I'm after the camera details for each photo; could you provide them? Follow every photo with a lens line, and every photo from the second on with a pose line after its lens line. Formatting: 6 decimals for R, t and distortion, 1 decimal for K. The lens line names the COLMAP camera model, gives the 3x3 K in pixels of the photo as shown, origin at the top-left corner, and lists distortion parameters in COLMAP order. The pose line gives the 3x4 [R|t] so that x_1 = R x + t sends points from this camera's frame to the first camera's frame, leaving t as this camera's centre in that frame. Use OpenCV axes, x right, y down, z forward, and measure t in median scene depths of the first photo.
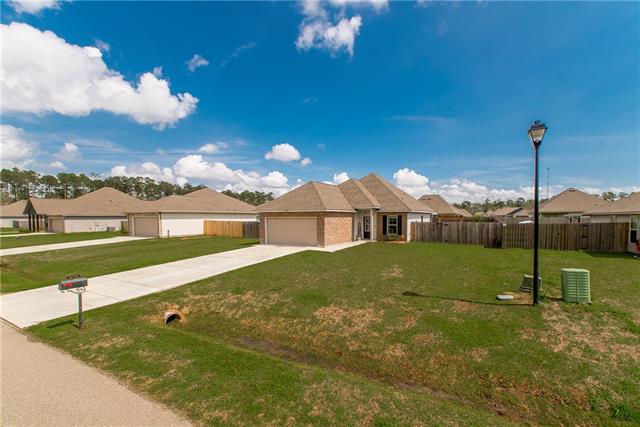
lens RADIAL K [[338.6, 0, 323.2], [0, 338.6, 205.0], [0, 0, 1]] dist [-0.000230, 0.000107]
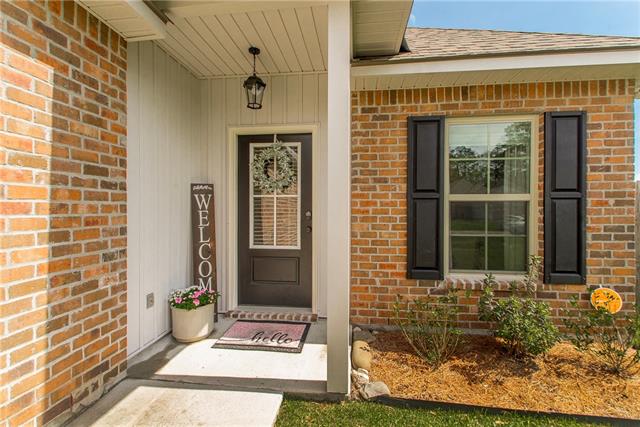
lens RADIAL K [[287.2, 0, 322.3], [0, 287.2, 210.7], [0, 0, 1]] dist [-0.001557, -0.000698]
pose [[0.909877, 0.002536, 0.414870, 0.107465], [-0.017819, 0.999297, 0.032971, 0.060790], [-0.414495, -0.037392, 0.909283, 0.921499]]
